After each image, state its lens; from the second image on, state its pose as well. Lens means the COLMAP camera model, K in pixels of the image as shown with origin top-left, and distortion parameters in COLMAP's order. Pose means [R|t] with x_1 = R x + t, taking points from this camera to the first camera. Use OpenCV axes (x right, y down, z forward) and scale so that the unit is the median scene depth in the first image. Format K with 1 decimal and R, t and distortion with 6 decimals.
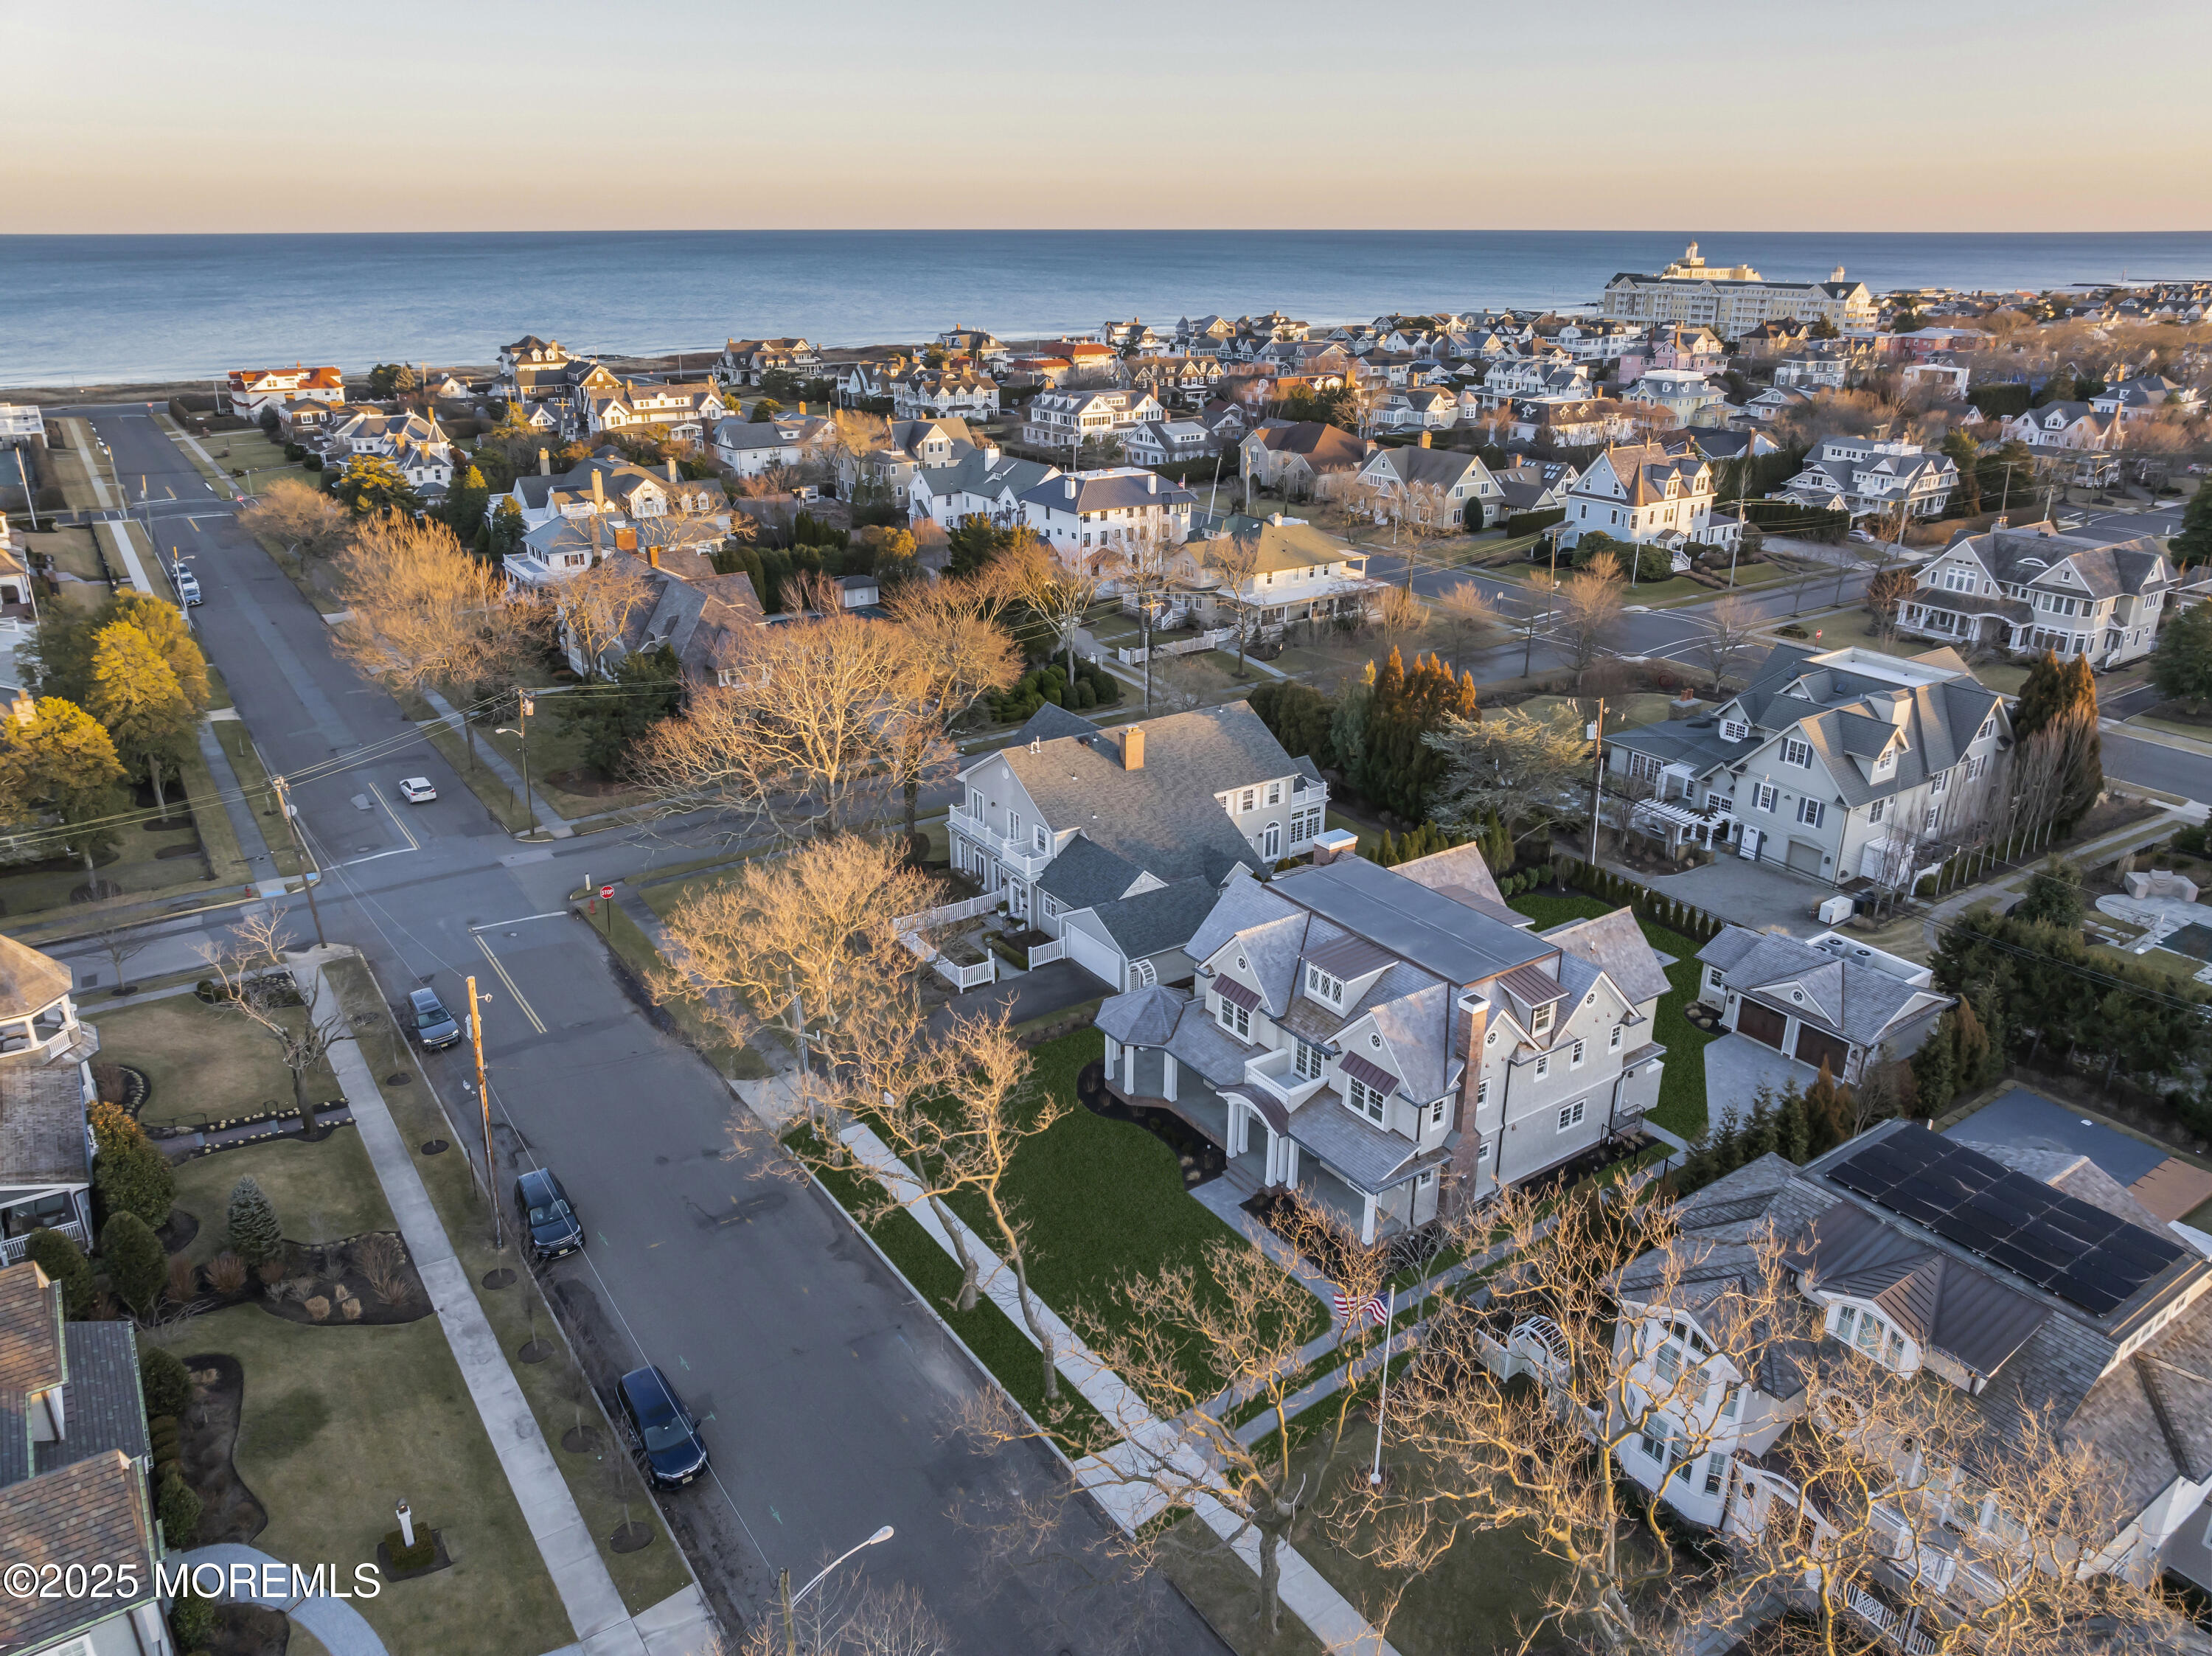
lens RADIAL K [[1553.8, 0, 1118.2], [0, 1553.8, 813.6], [0, 0, 1]] dist [-0.020411, -0.019591]
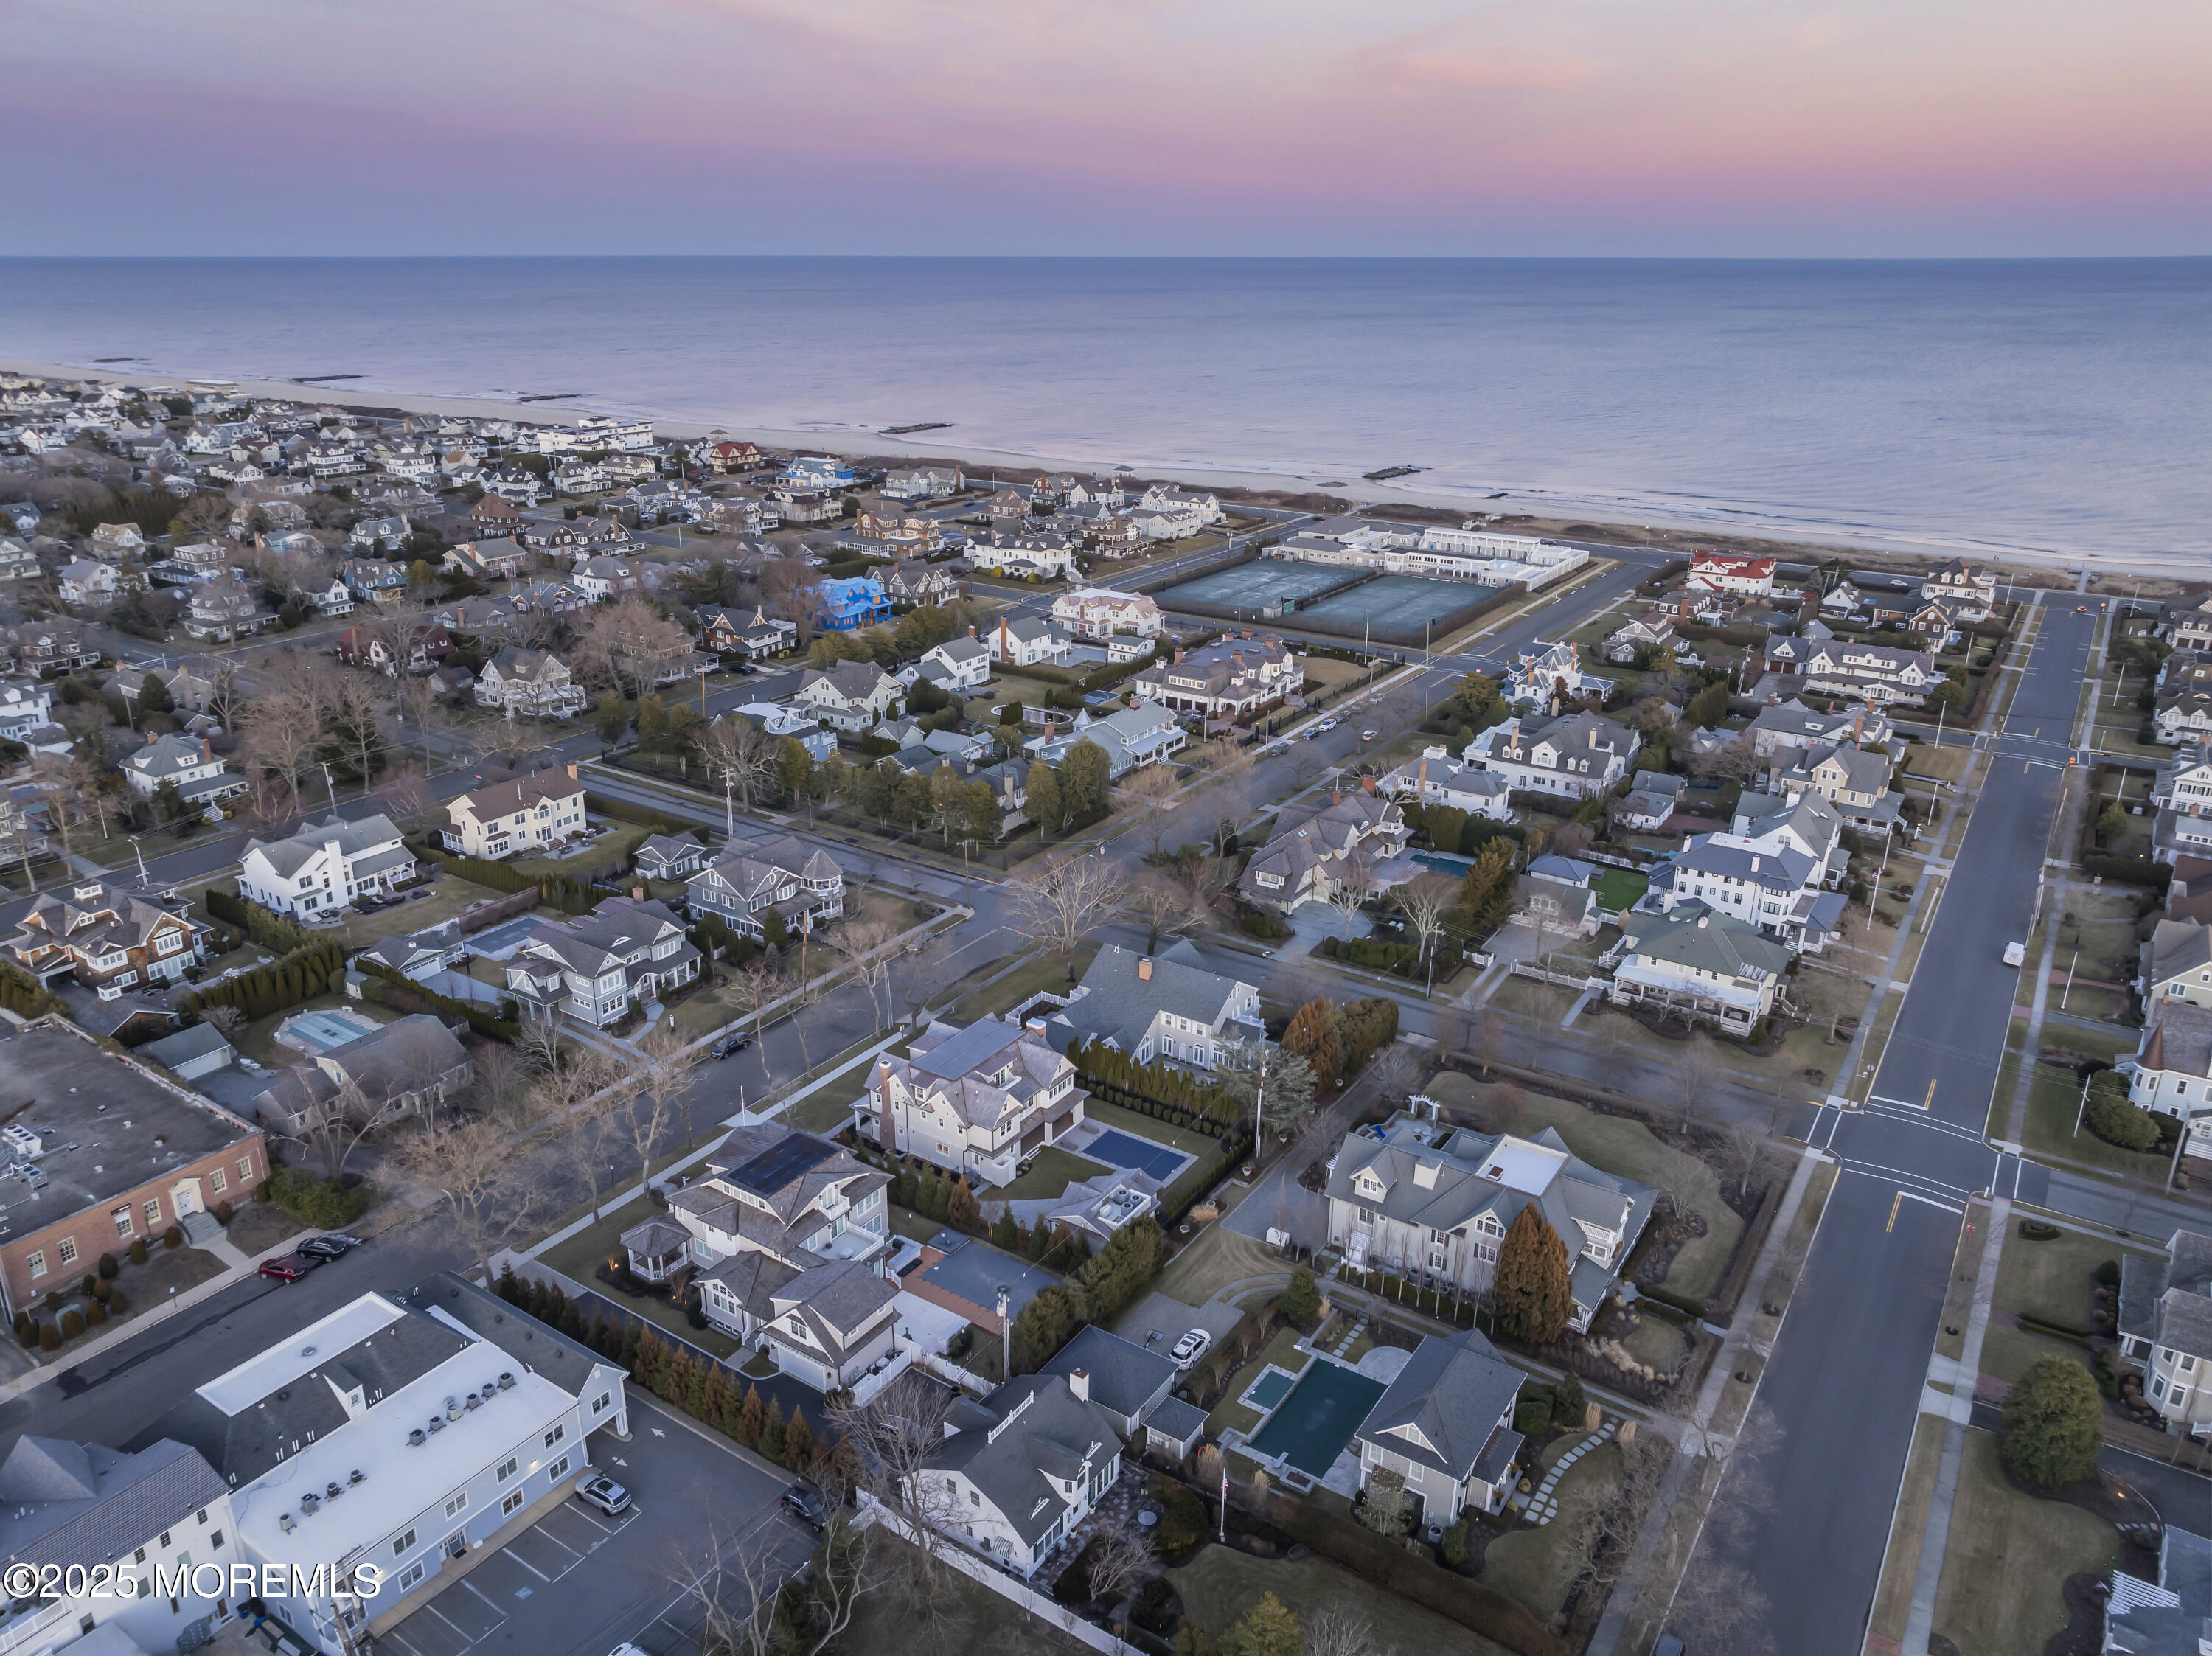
lens RADIAL K [[1553.8, 0, 1122.6], [0, 1553.8, 808.2], [0, 0, 1]] dist [-0.020411, -0.019591]
pose [[0.382541, 0.315832, -0.868282, 1.064485], [-0.334356, 0.923389, 0.188569, -0.386229], [0.861318, 0.218179, 0.458834, 0.008669]]
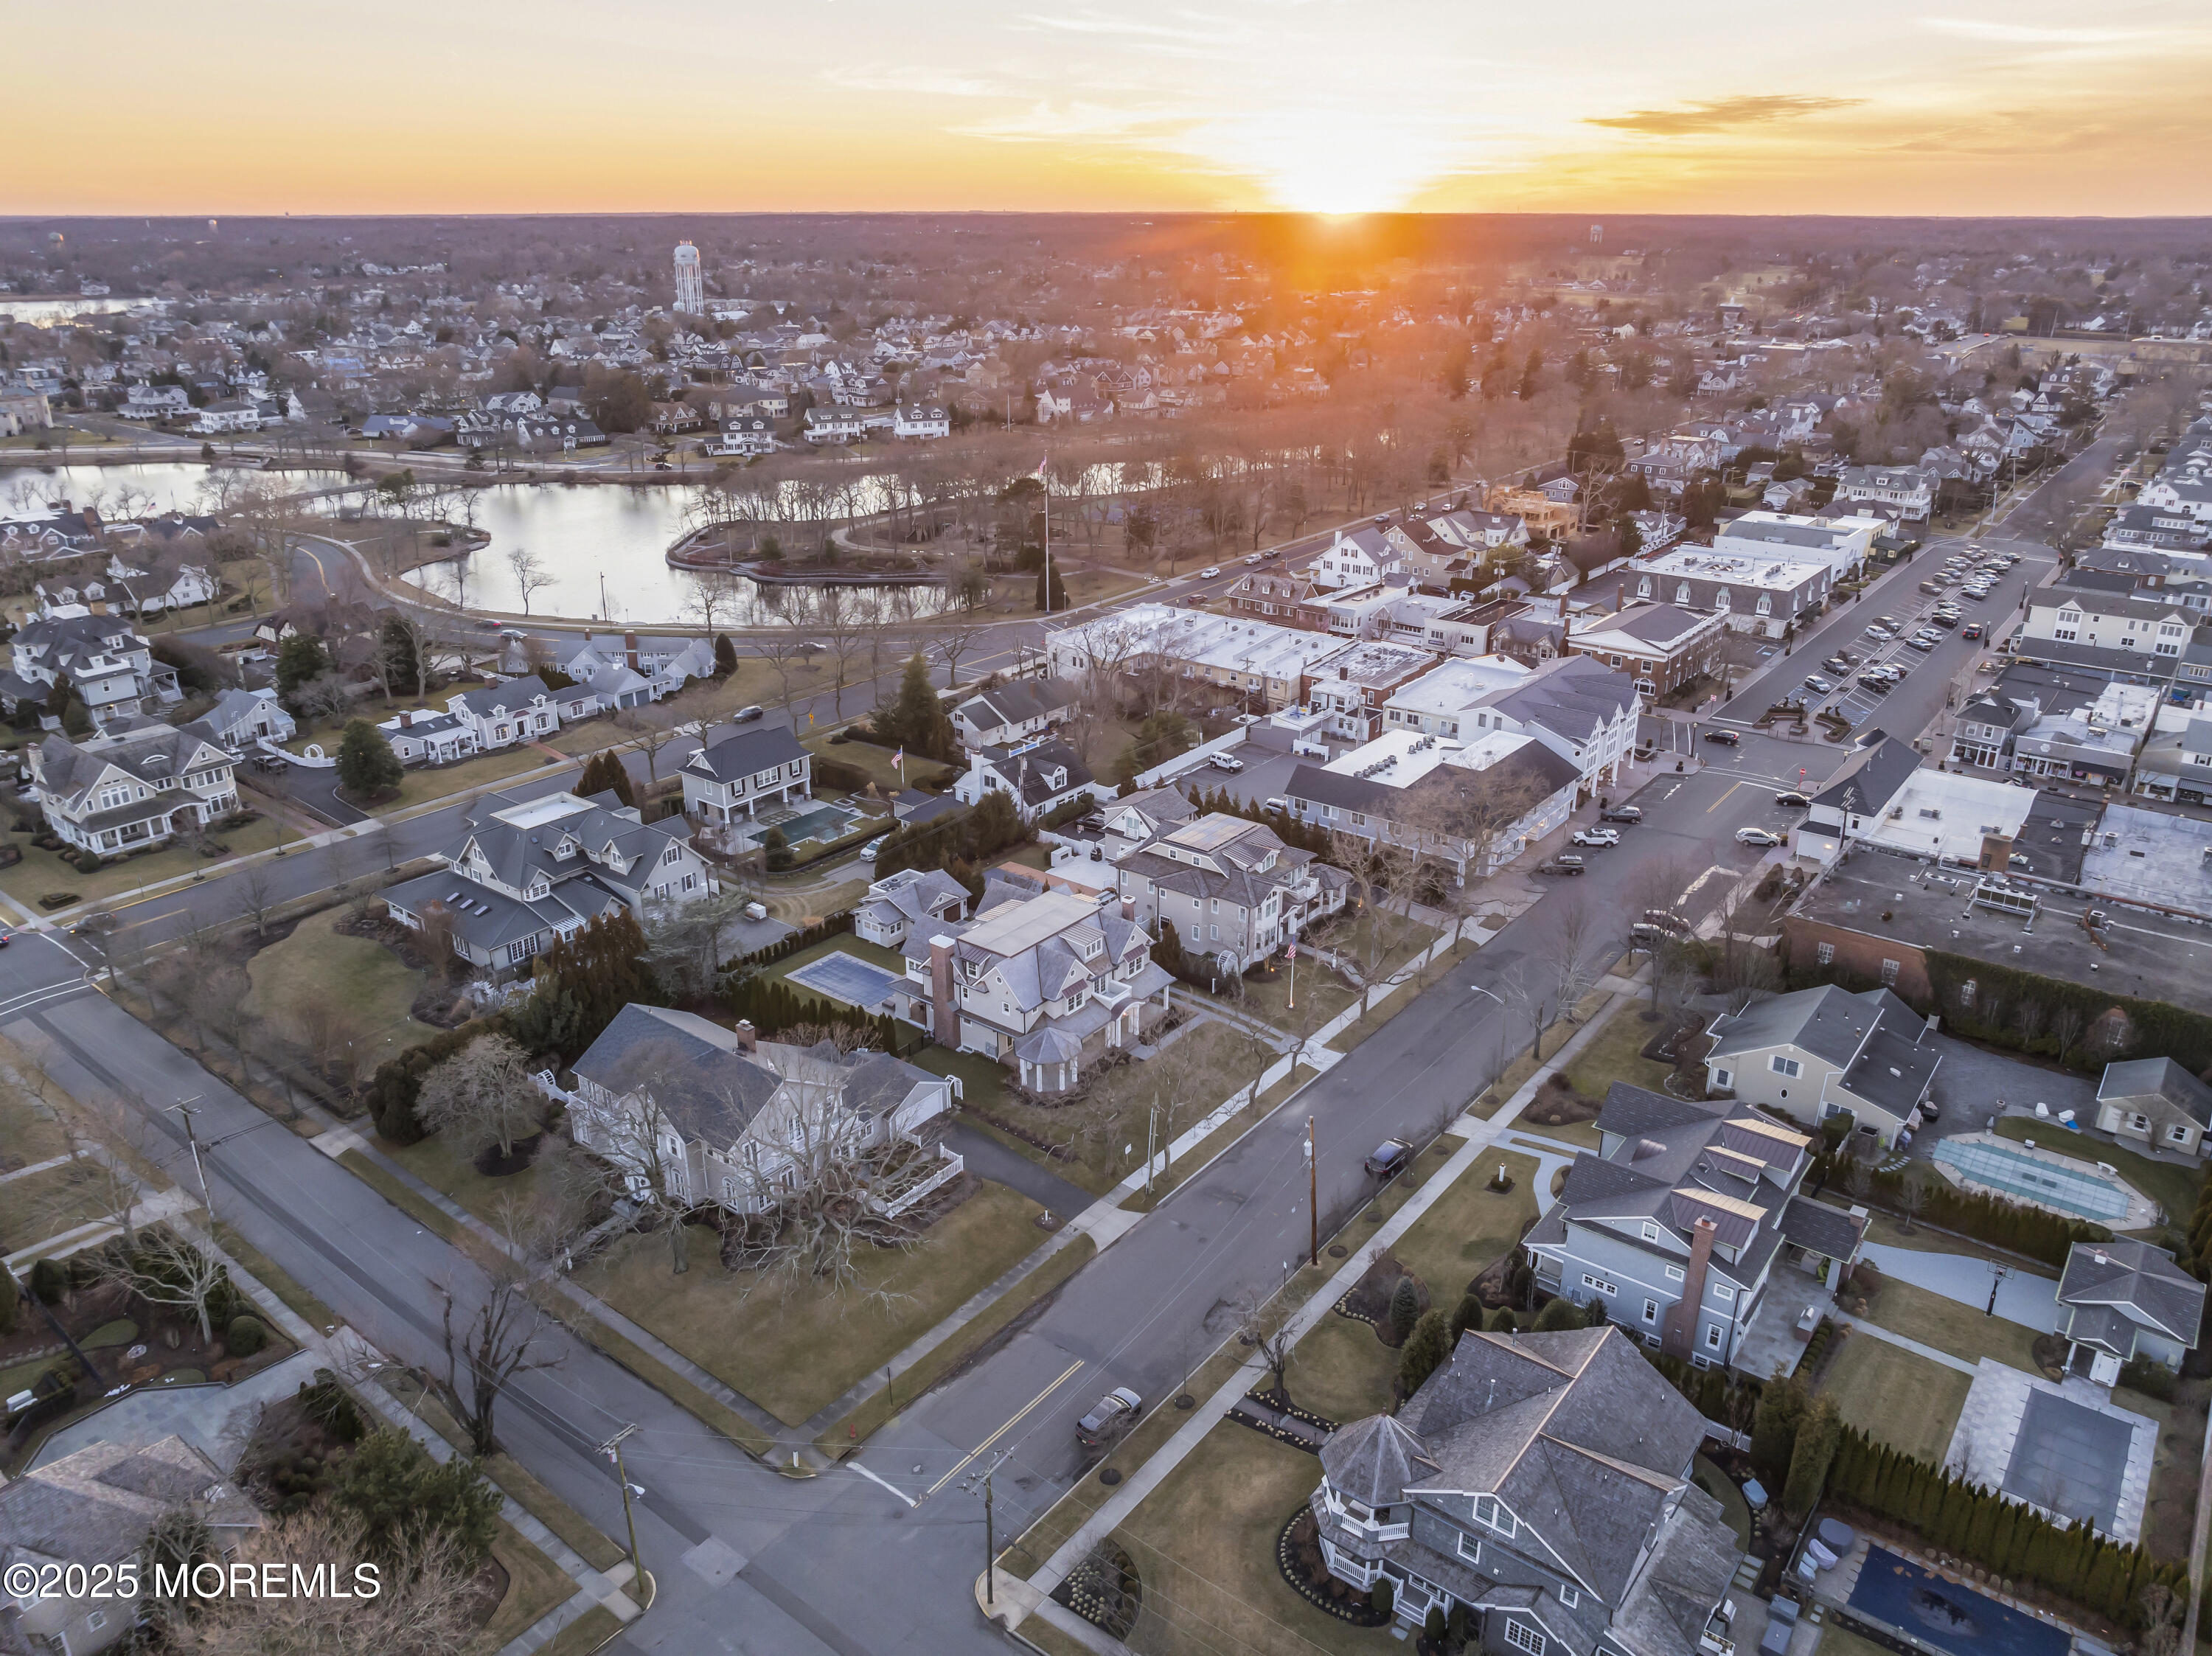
lens RADIAL K [[1553.8, 0, 1090.9], [0, 1553.8, 811.0], [0, 0, 1]] dist [-0.020411, -0.019591]
pose [[-0.295099, -0.345725, 0.890725, -0.730880], [0.339498, 0.833466, 0.435977, -0.419171], [-0.893117, 0.431056, -0.128582, 0.536155]]
